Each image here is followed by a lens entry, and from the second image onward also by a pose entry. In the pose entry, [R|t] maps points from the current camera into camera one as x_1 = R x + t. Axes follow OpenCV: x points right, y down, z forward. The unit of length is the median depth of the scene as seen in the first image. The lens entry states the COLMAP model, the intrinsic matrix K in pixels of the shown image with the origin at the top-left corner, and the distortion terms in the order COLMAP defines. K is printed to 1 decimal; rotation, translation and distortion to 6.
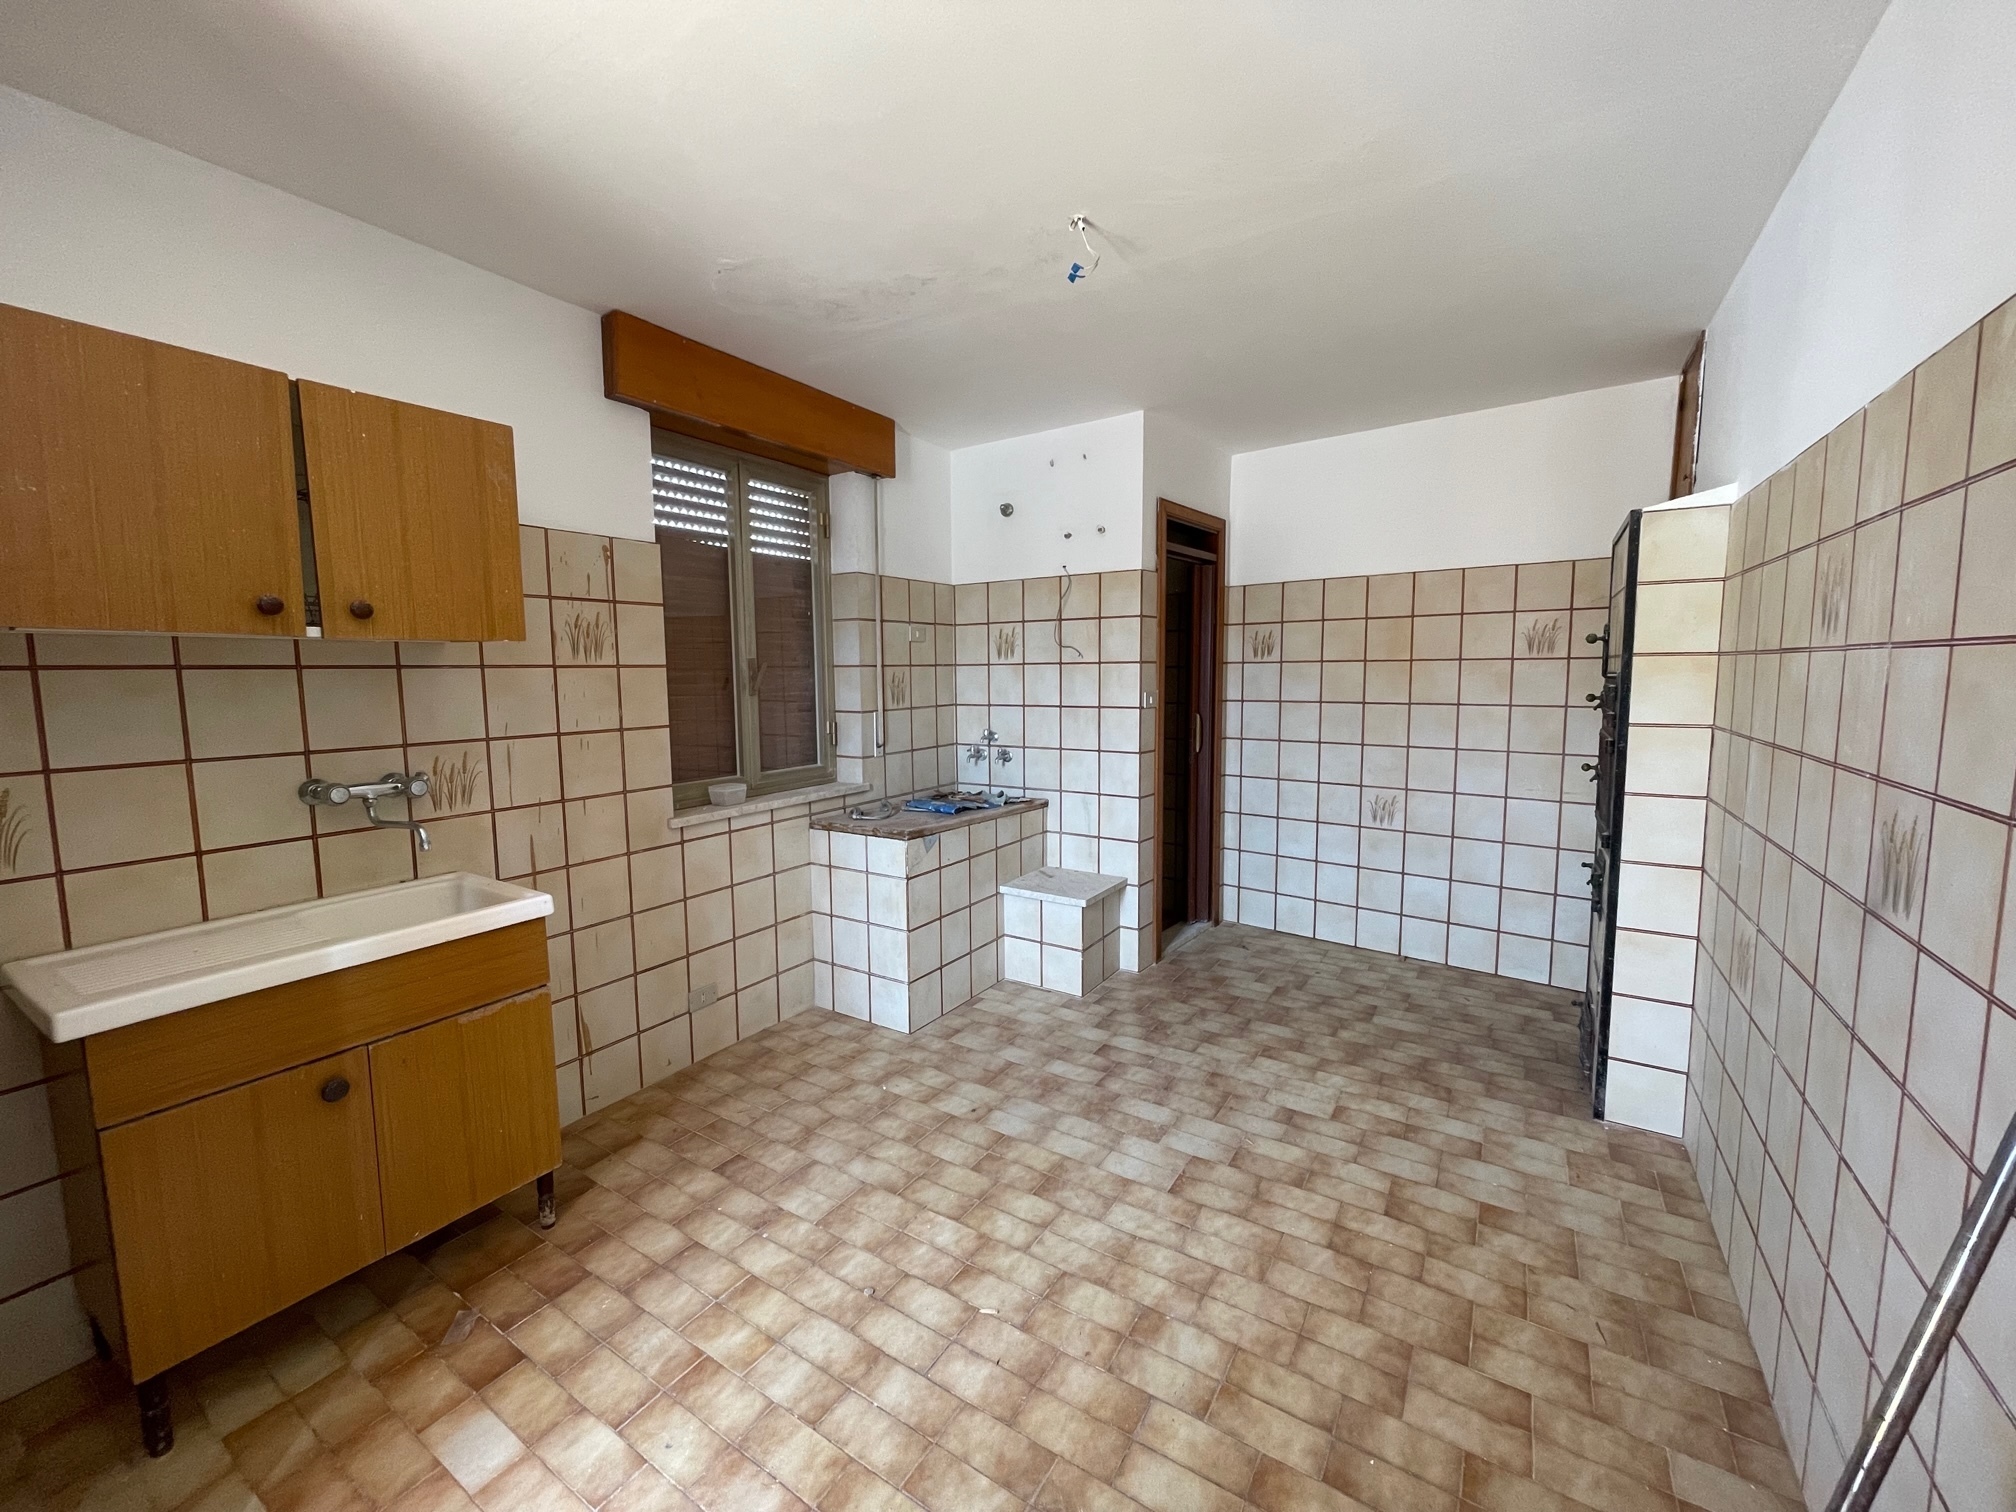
lens RADIAL K [[804.3, 0, 1007.7], [0, 804.3, 749.5], [0, 0, 1]] dist [-0.002442, -0.000020]
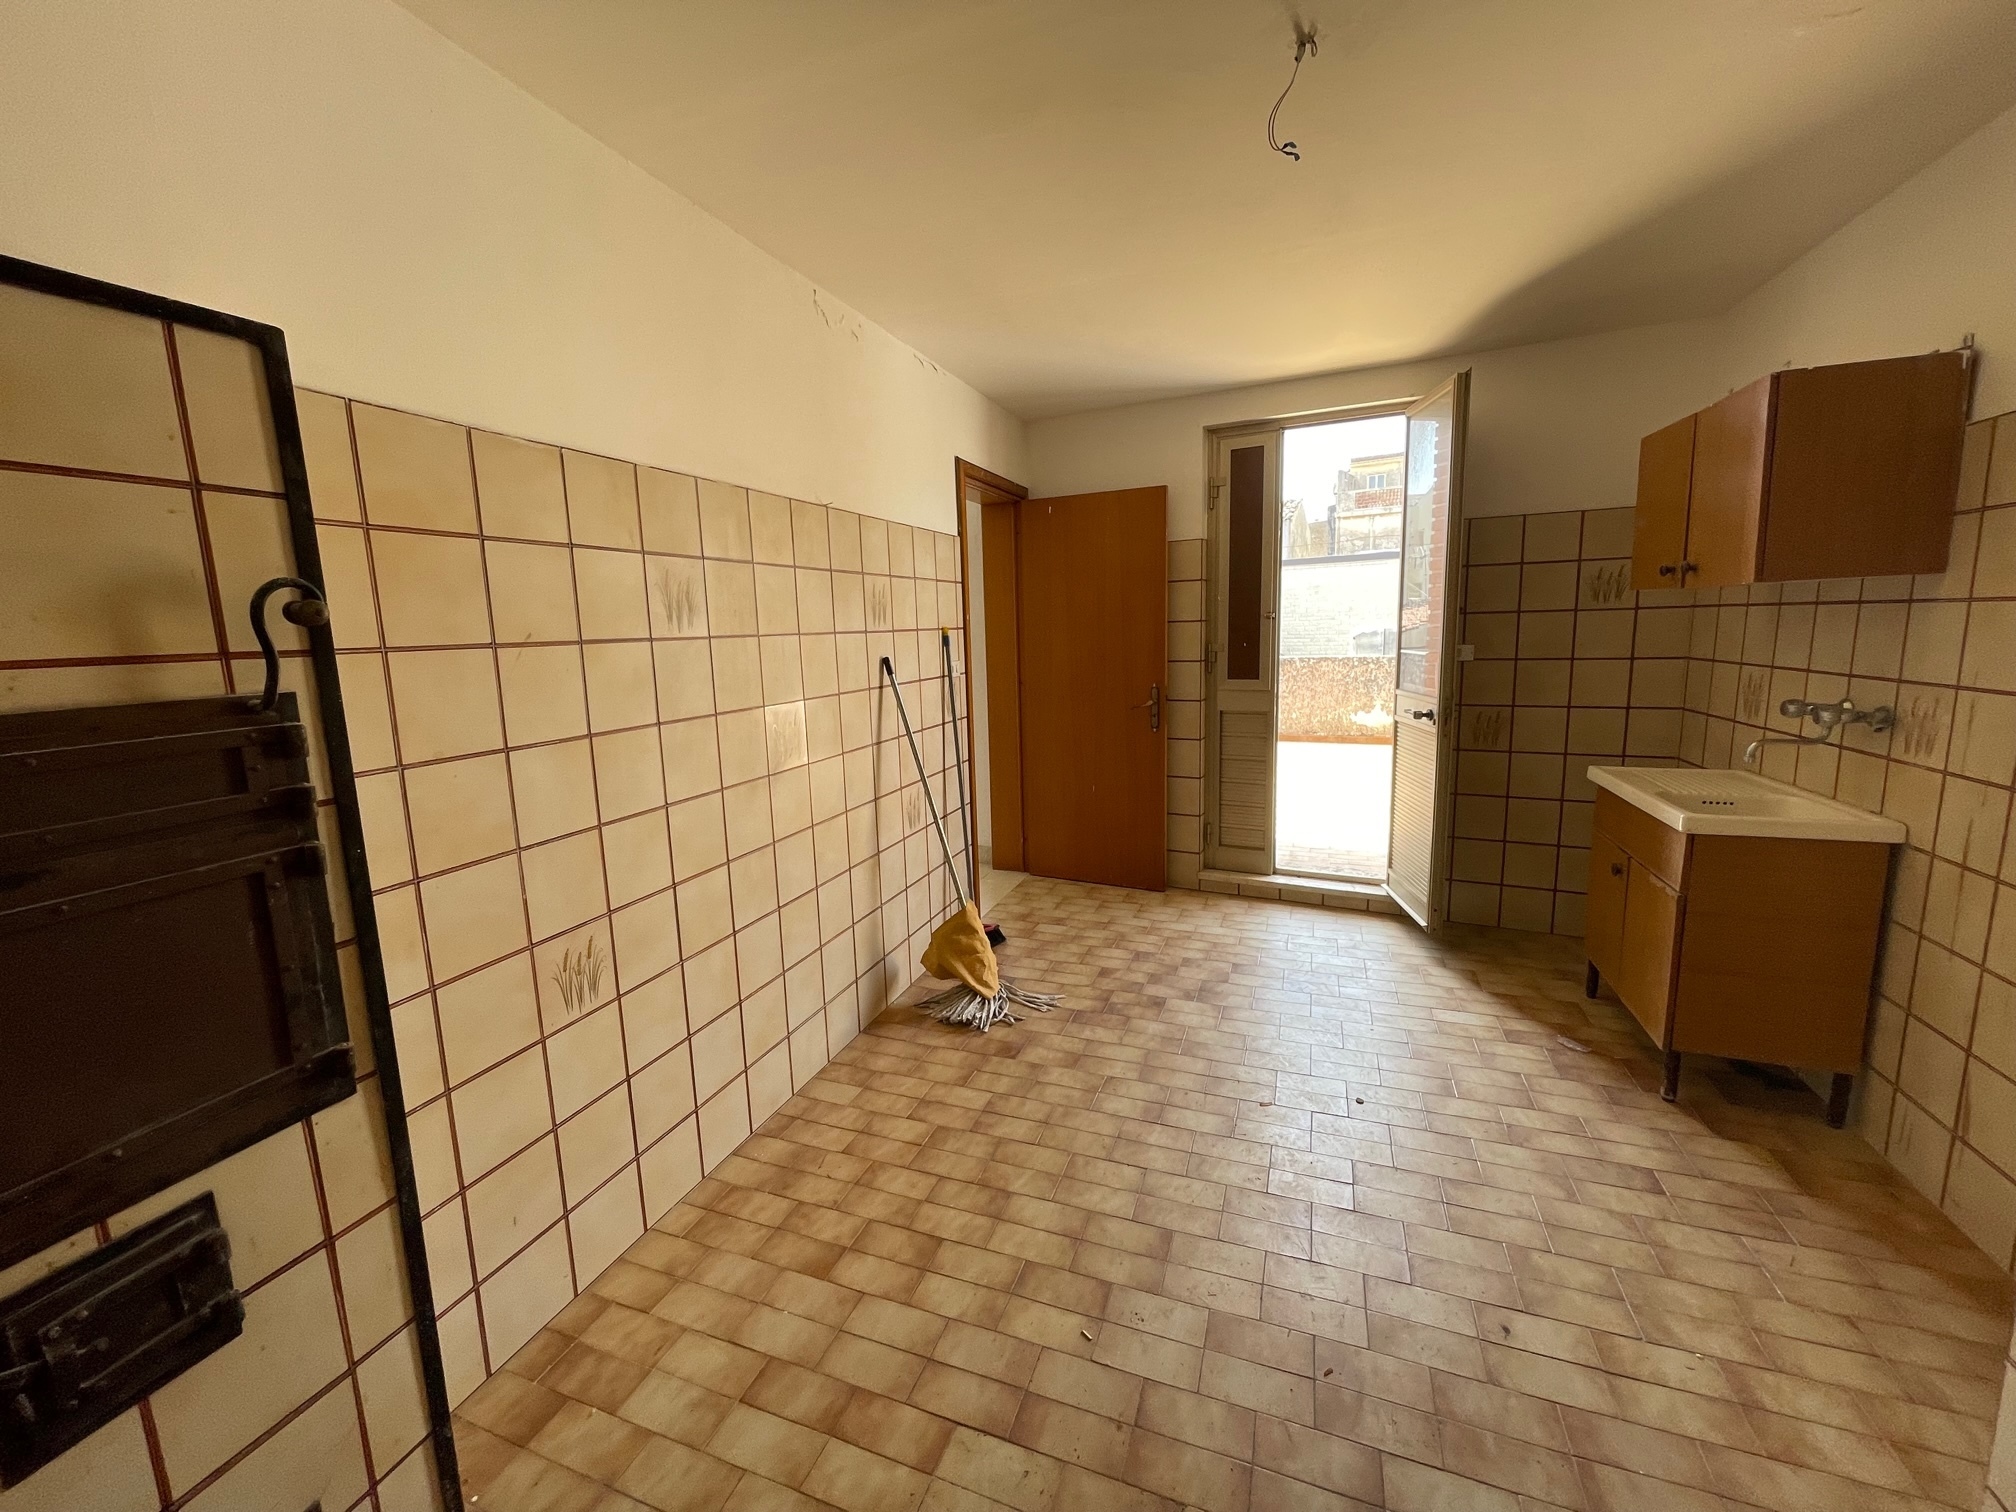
lens RADIAL K [[804.3, 0, 1004.2], [0, 804.3, 751.8], [0, 0, 1]] dist [-0.002442, -0.000020]
pose [[-0.978090, 0.070376, -0.195928, 0.536964], [0.019104, 0.967499, 0.252154, -0.192945], [0.207305, 0.242886, -0.947645, 1.735619]]
